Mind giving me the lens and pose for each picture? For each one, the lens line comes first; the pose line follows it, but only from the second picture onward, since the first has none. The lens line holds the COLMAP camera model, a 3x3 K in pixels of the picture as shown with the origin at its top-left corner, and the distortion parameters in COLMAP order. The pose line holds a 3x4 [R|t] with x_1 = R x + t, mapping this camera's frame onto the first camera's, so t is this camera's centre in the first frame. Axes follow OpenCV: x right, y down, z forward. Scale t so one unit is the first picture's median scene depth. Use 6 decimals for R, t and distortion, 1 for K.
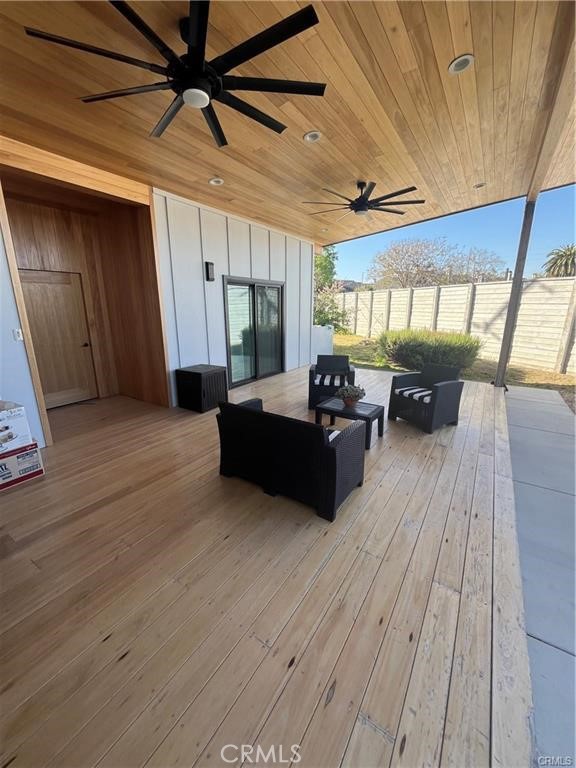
lens RADIAL K [[308.6, 0, 287.3], [0, 308.6, 384.7], [0, 0, 1]] dist [-0.001653, -0.000544]
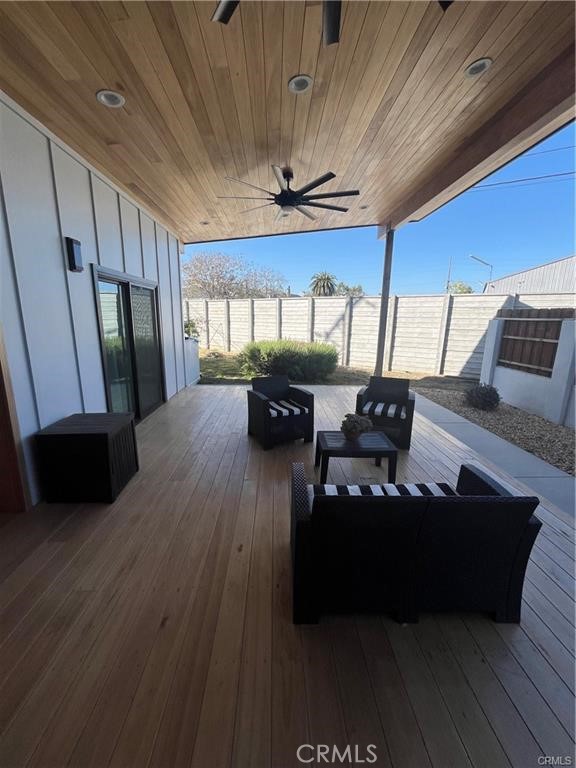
lens RADIAL K [[308.6, 0, 287.3], [0, 308.6, 384.7], [0, 0, 1]] dist [-0.001653, -0.000544]
pose [[0.813343, -0.113164, 0.570673, -0.279739], [0.129958, 0.991454, 0.011384, -0.076672], [-0.567084, 0.064904, 0.821099, 0.303638]]
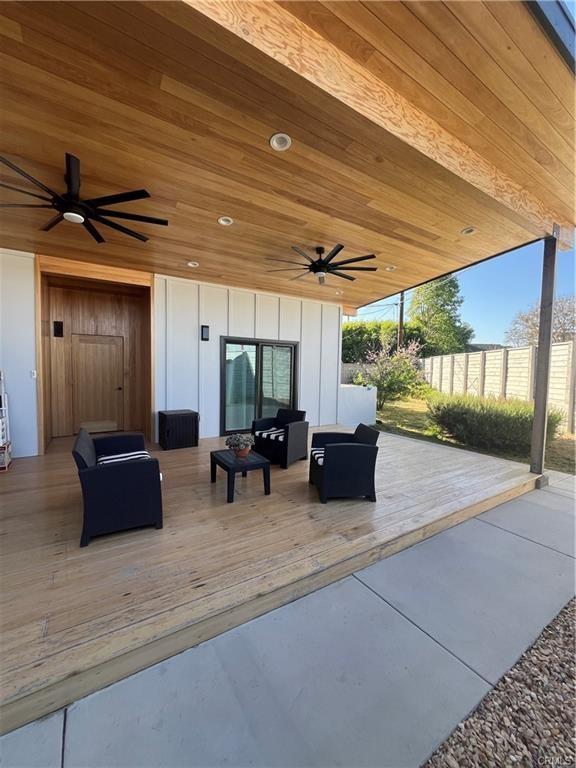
lens RADIAL K [[308.6, 0, 287.3], [0, 308.6, 384.7], [0, 0, 1]] dist [-0.001653, -0.000544]
pose [[0.911148, 0.038751, -0.410254, 0.528204], [-0.120686, 0.977009, -0.175751, 0.000663], [0.394012, 0.209647, 0.894876, 0.097235]]
